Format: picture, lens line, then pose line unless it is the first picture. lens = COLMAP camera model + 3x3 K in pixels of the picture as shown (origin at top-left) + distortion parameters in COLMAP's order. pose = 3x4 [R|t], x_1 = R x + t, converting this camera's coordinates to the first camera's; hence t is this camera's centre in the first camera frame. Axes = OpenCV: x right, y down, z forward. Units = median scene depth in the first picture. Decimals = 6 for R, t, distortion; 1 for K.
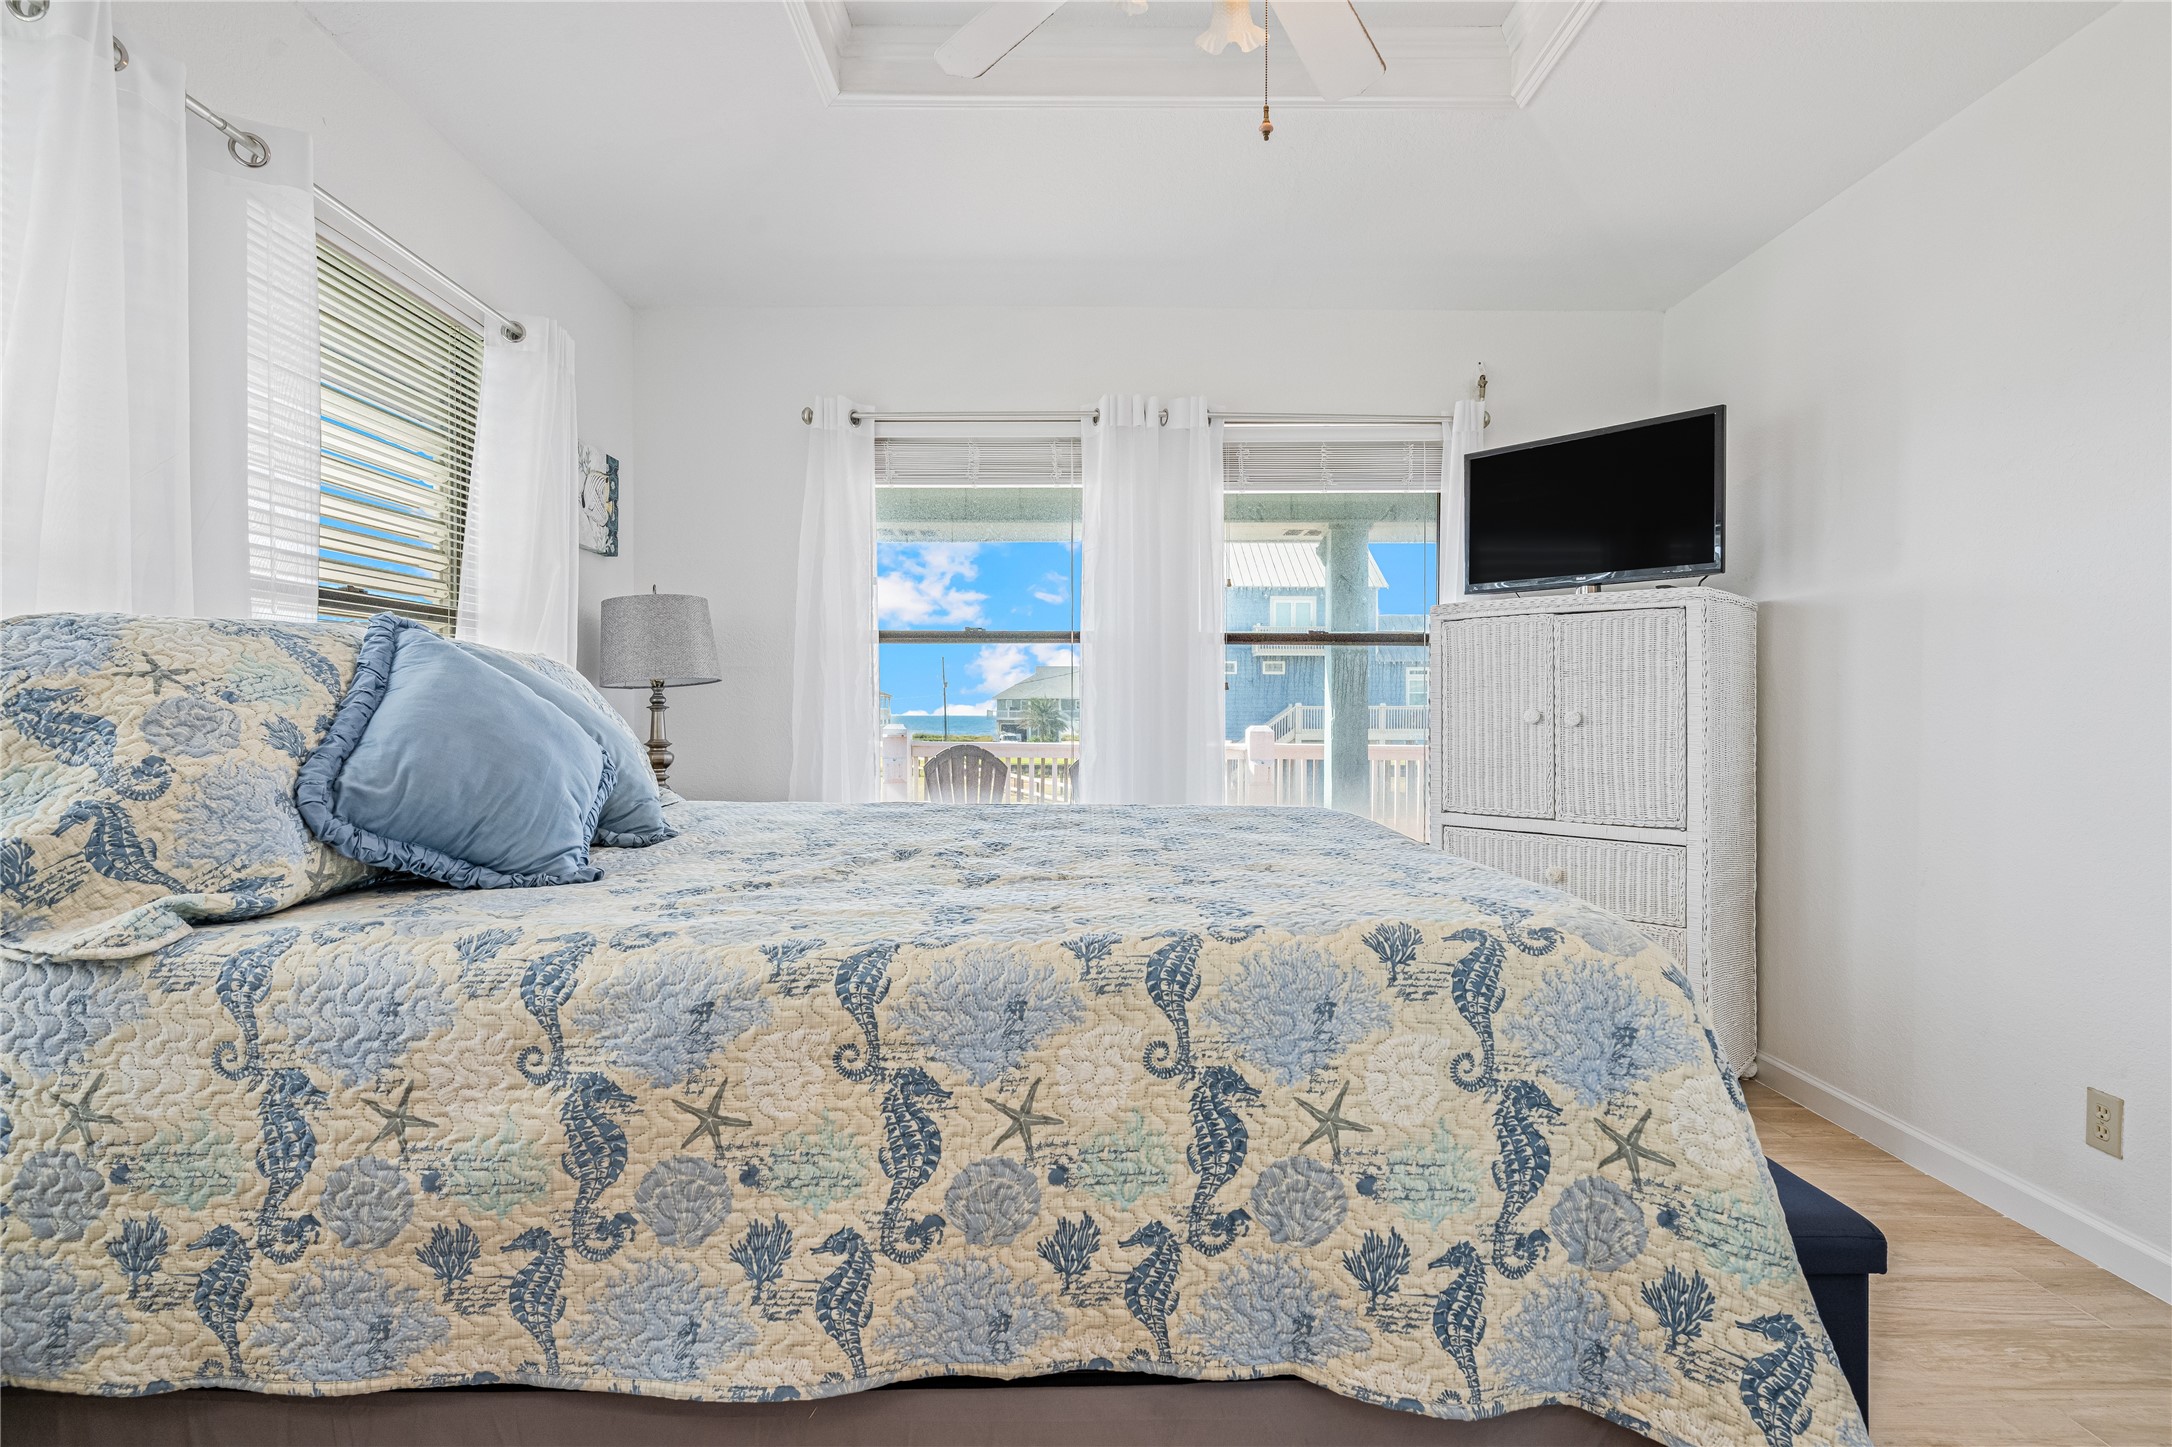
lens RADIAL K [[1051.4, 0, 1083.7], [0, 1051.4, 711.1], [0, 0, 1]] dist [-0.001187, 0.000604]
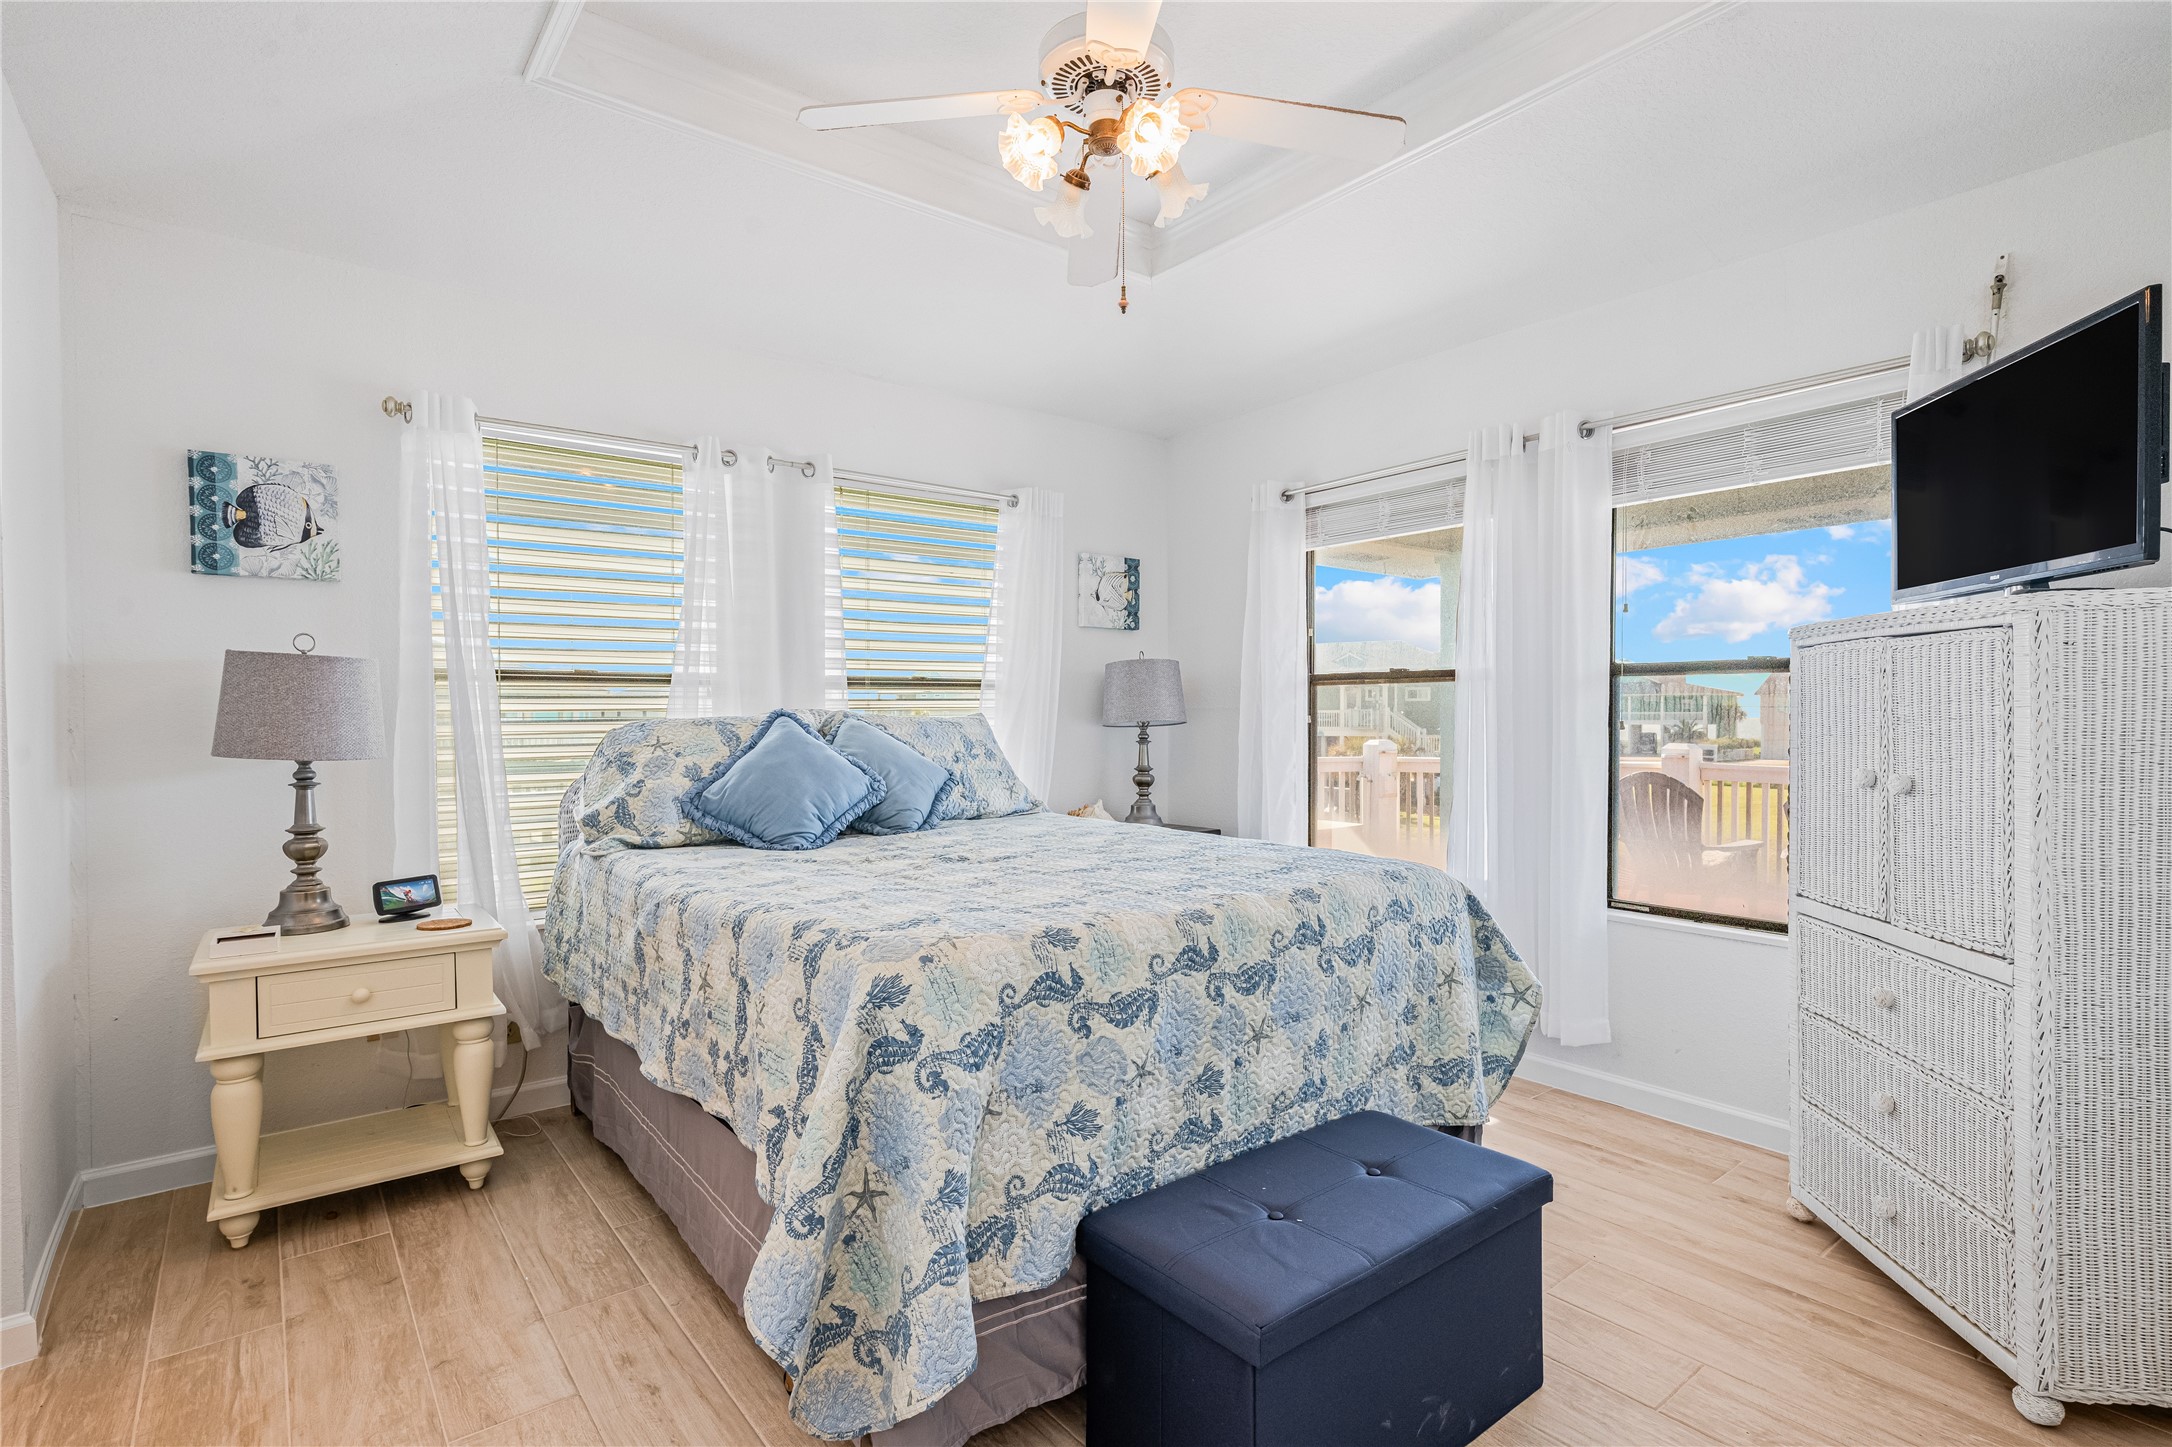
lens RADIAL K [[1051.4, 0, 1079.4], [0, 1051.4, 723.5], [0, 0, 1]] dist [-0.001187, 0.000604]
pose [[0.608015, 0.003497, -0.793918, 1.277509], [0.003811, 0.999966, 0.007323, -0.076761], [0.793917, -0.007478, 0.607981, 0.229210]]
